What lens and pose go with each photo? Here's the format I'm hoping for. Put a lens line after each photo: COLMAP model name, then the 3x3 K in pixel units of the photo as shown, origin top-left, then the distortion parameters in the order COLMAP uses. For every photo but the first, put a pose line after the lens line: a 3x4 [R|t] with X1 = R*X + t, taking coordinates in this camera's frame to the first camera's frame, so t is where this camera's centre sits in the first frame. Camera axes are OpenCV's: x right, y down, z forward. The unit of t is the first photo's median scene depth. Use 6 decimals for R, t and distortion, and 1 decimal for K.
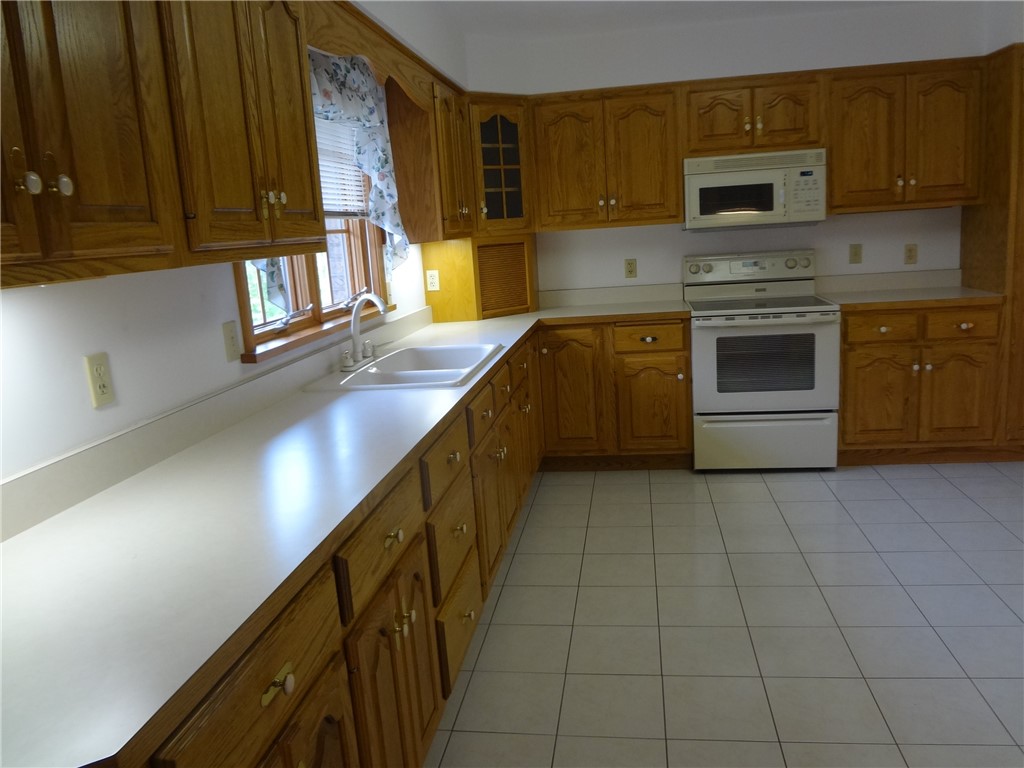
lens RADIAL K [[767.8, 0, 510.5], [0, 767.8, 384.7], [0, 0, 1]] dist [-0.028884, 0.004797]
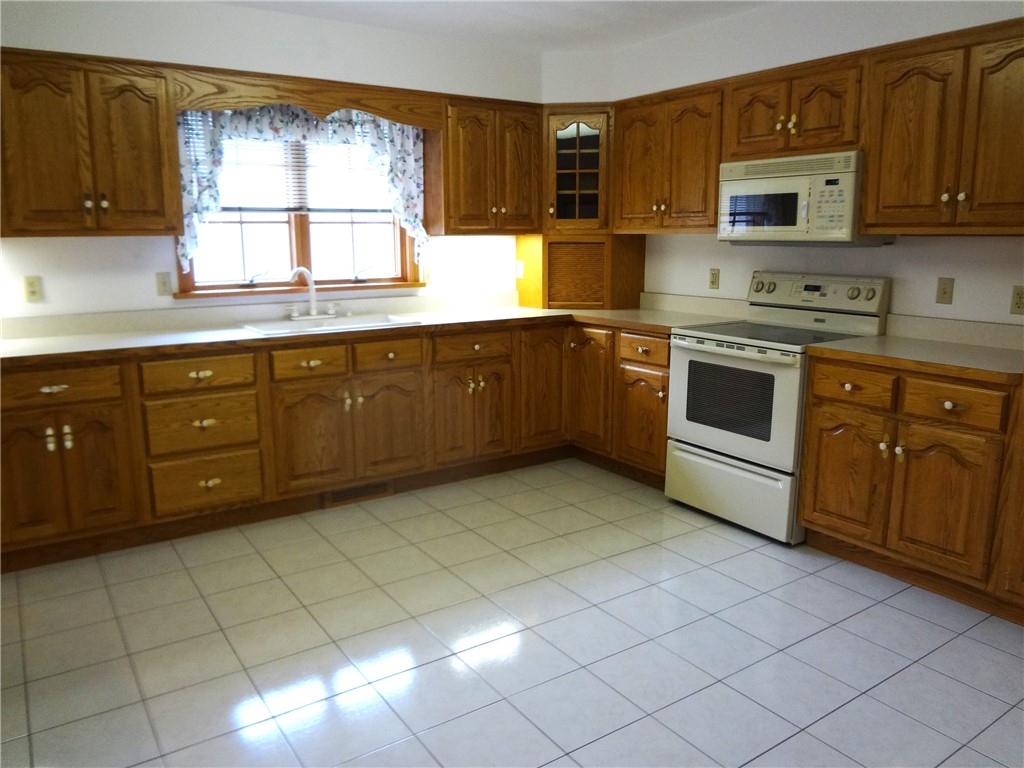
lens RADIAL K [[767.8, 0, 509.2], [0, 767.8, 380.0], [0, 0, 1]] dist [-0.028884, 0.004797]
pose [[0.670111, 0.201265, -0.714453, 0.775012], [-0.187940, 0.977178, 0.099001, -0.087635], [0.718073, 0.067933, 0.692644, 0.208920]]
